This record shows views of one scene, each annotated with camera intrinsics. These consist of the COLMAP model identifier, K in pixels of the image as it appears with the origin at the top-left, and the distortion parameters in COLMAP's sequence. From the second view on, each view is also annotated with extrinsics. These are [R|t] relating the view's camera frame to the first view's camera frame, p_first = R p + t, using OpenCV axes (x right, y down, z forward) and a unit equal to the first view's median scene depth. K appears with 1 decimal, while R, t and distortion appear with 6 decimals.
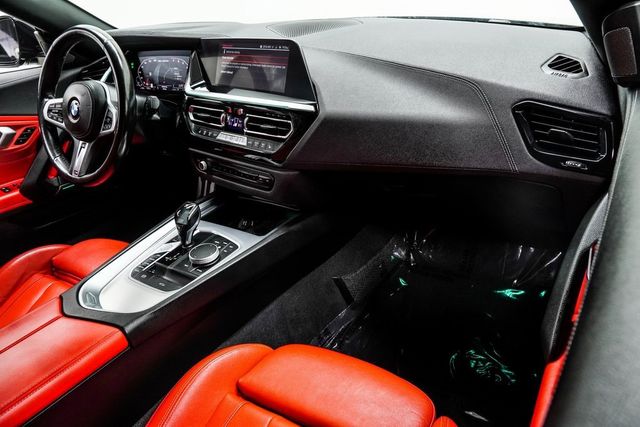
lens RADIAL K [[484.4, 0, 319.9], [0, 484.4, 216.3], [0, 0, 1]] dist [-0.121640, 0.077223]
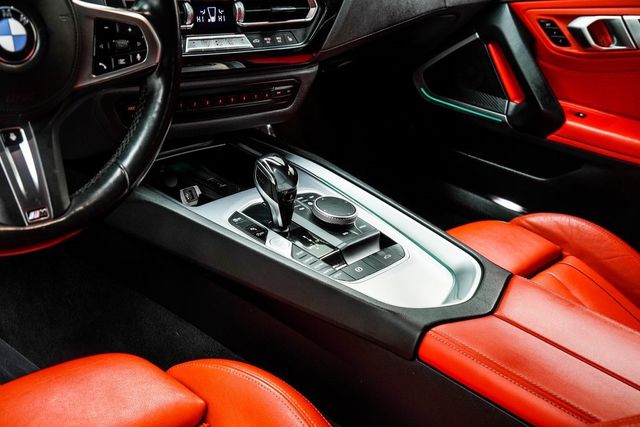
lens RADIAL K [[850.0, 0, 318.3], [0, 850.0, 215.3], [0, 0, 1]] dist [0.128137, 0.000000]
pose [[0.112879, -0.345145, 0.931737, -1.253952], [0.285843, 0.909368, 0.302230, -0.259535], [-0.951605, 0.232215, 0.201306, 0.743627]]
